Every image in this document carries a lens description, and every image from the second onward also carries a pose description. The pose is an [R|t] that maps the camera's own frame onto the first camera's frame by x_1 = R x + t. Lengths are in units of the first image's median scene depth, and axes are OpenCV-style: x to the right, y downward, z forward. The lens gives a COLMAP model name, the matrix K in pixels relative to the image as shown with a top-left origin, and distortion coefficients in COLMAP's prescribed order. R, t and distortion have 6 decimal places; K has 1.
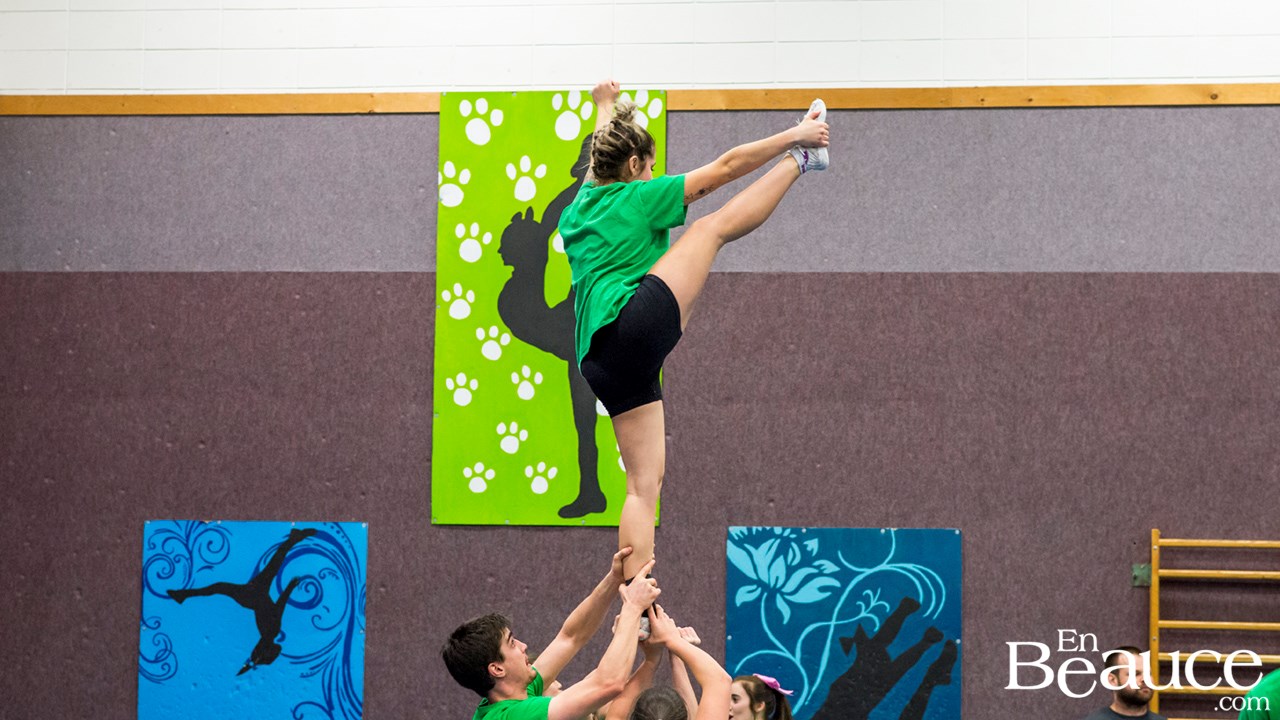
lens RADIAL K [[3363.0, 0, 618.3], [0, 3363.0, 307.8], [0, 0, 1]] dist [0.057691, 0.000000]
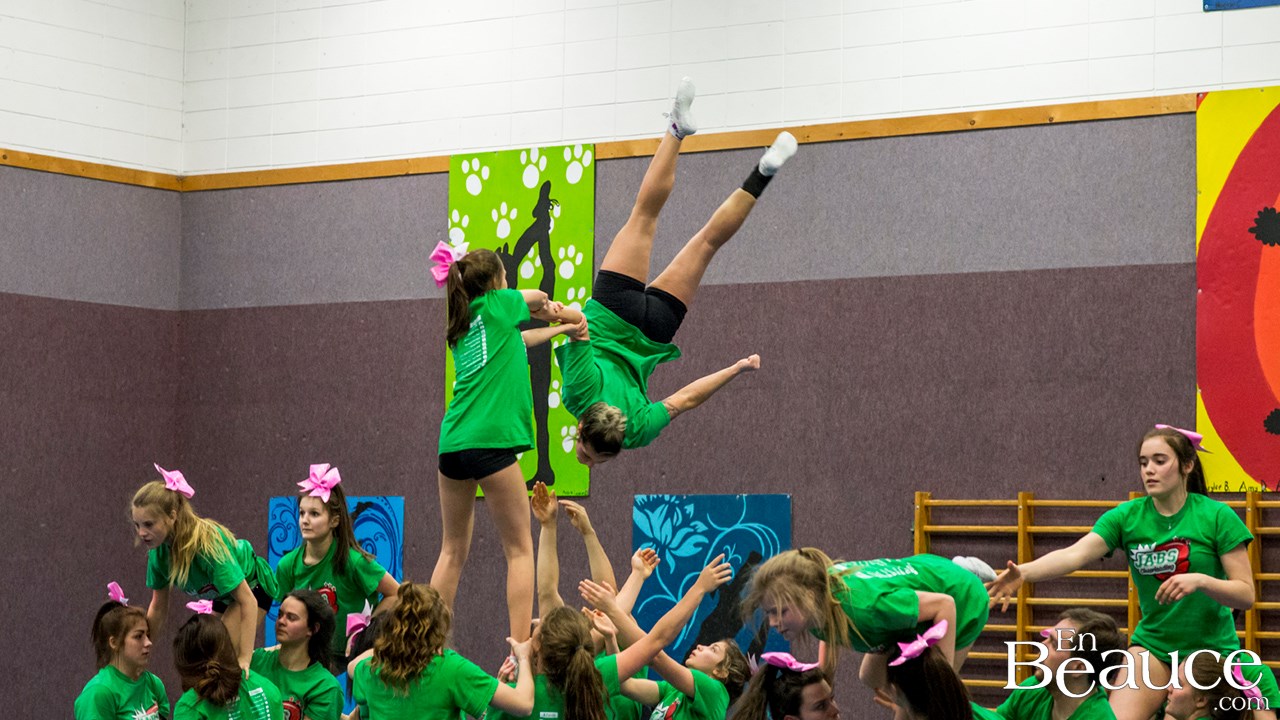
lens RADIAL K [[3533.0, 0, 557.9], [0, 3533.0, 296.4], [0, 0, 1]] dist [0.052767, 0.000000]
pose [[0.877357, -0.042435, -0.477958, 0.628372], [0.043876, 0.999004, -0.008155, 0.001589], [0.477828, -0.013816, 0.878345, -0.150076]]
